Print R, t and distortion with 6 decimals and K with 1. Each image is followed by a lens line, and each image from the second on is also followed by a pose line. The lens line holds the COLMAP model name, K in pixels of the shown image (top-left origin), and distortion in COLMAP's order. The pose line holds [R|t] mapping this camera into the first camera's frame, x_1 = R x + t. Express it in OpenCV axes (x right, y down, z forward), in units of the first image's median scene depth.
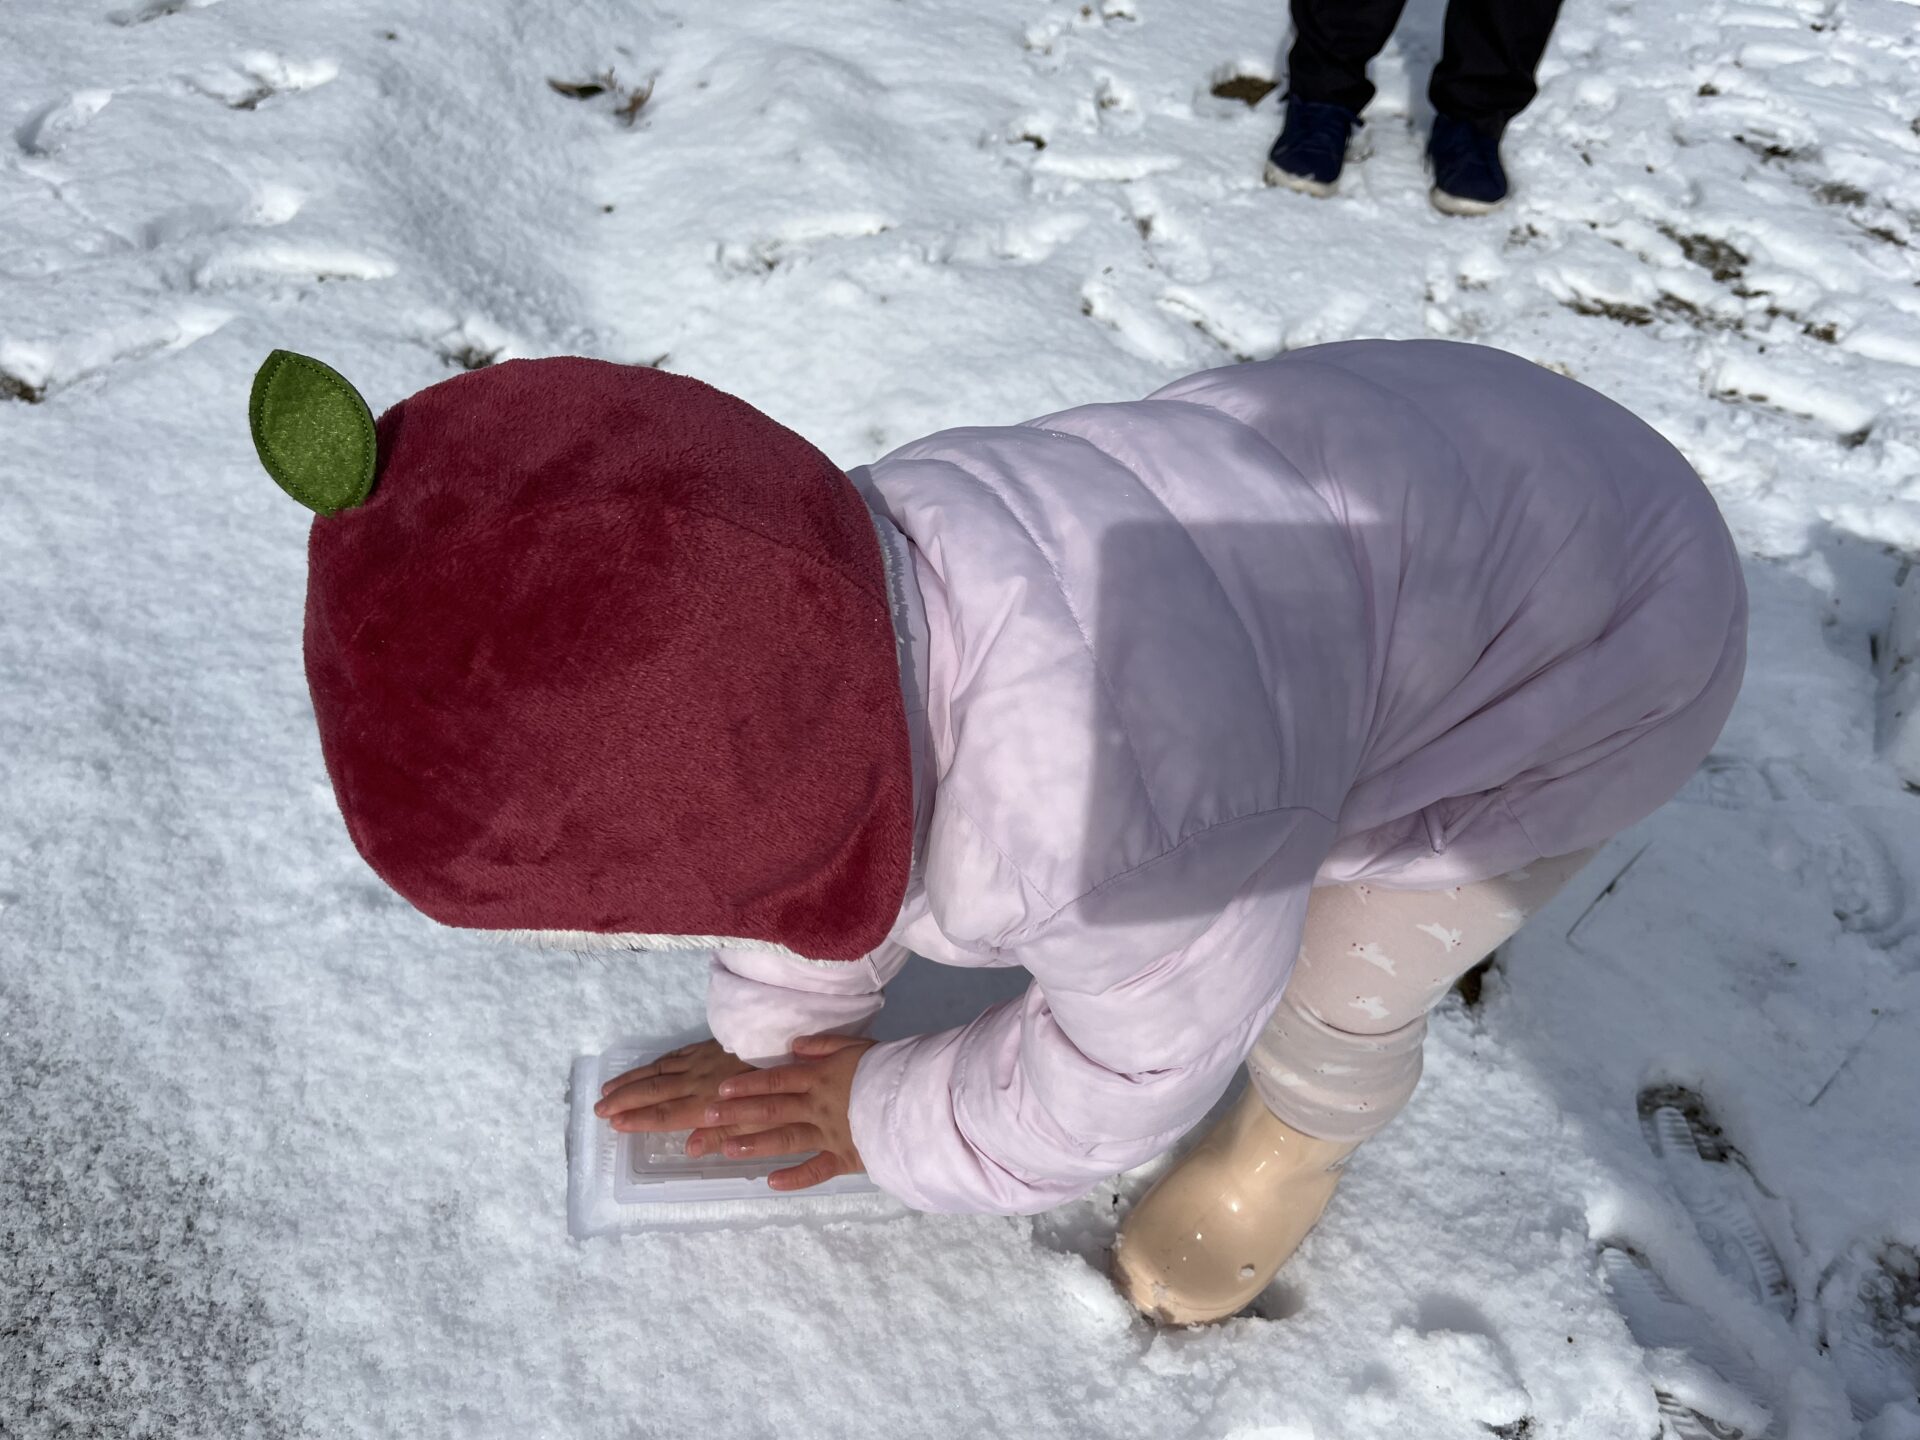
lens RADIAL K [[1482.4, 0, 960.0], [0, 1482.4, 720.0], [0, 0, 1]] dist [0.098272, -0.158389]
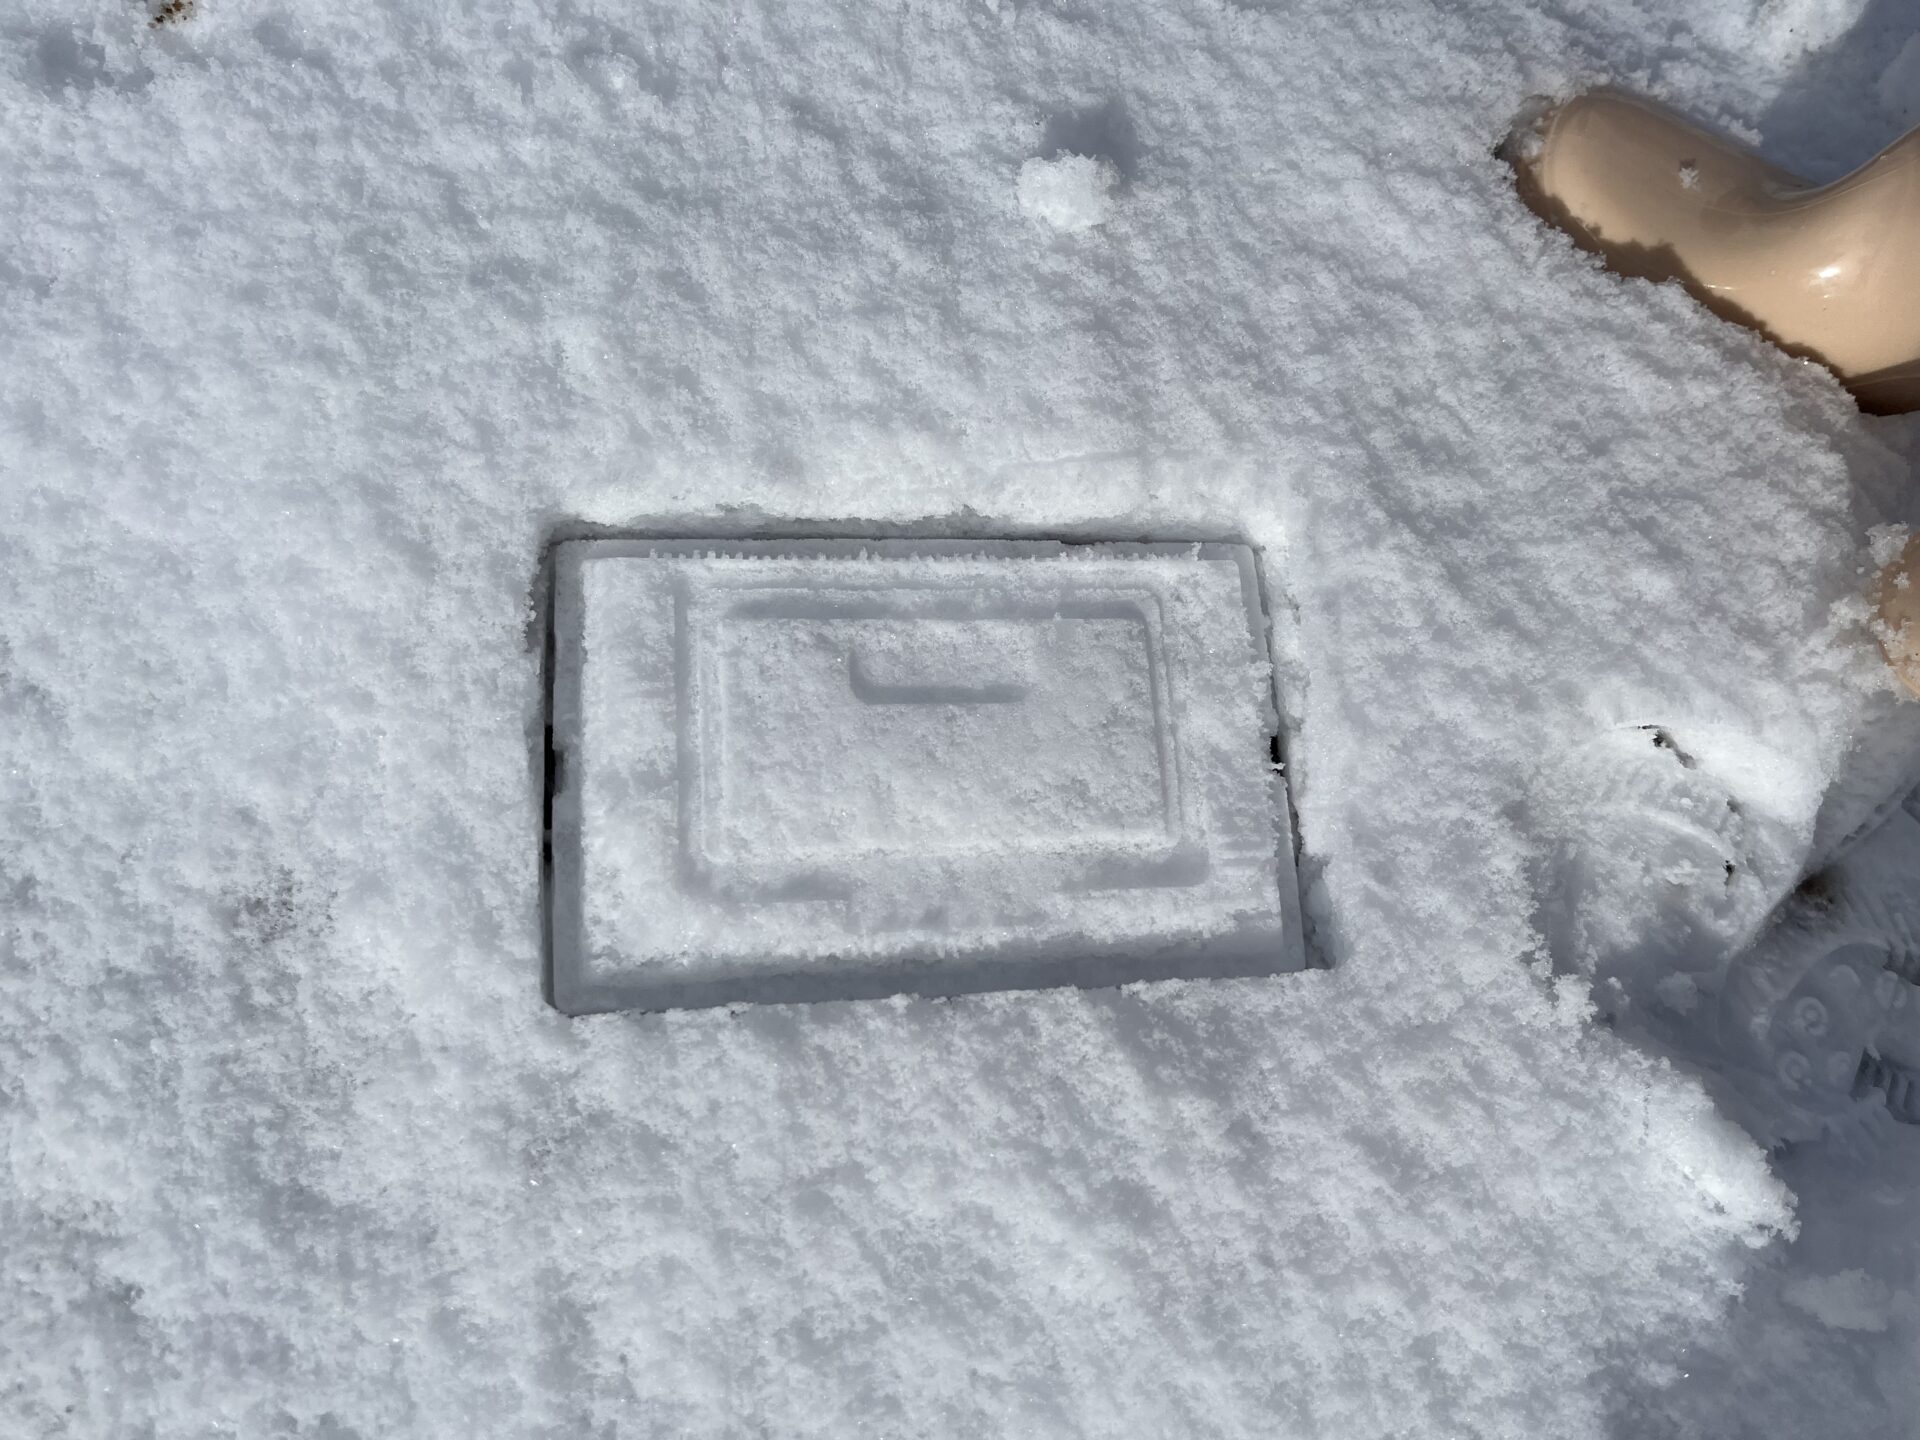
lens RADIAL K [[1482.4, 0, 960.0], [0, 1482.4, 720.0], [0, 0, 1]] dist [0.098272, -0.158389]
pose [[0.994035, 0.089252, -0.062682, -0.122851], [-0.036523, 0.813957, 0.579775, 0.023237], [0.102766, -0.574027, 0.812362, 0.711301]]
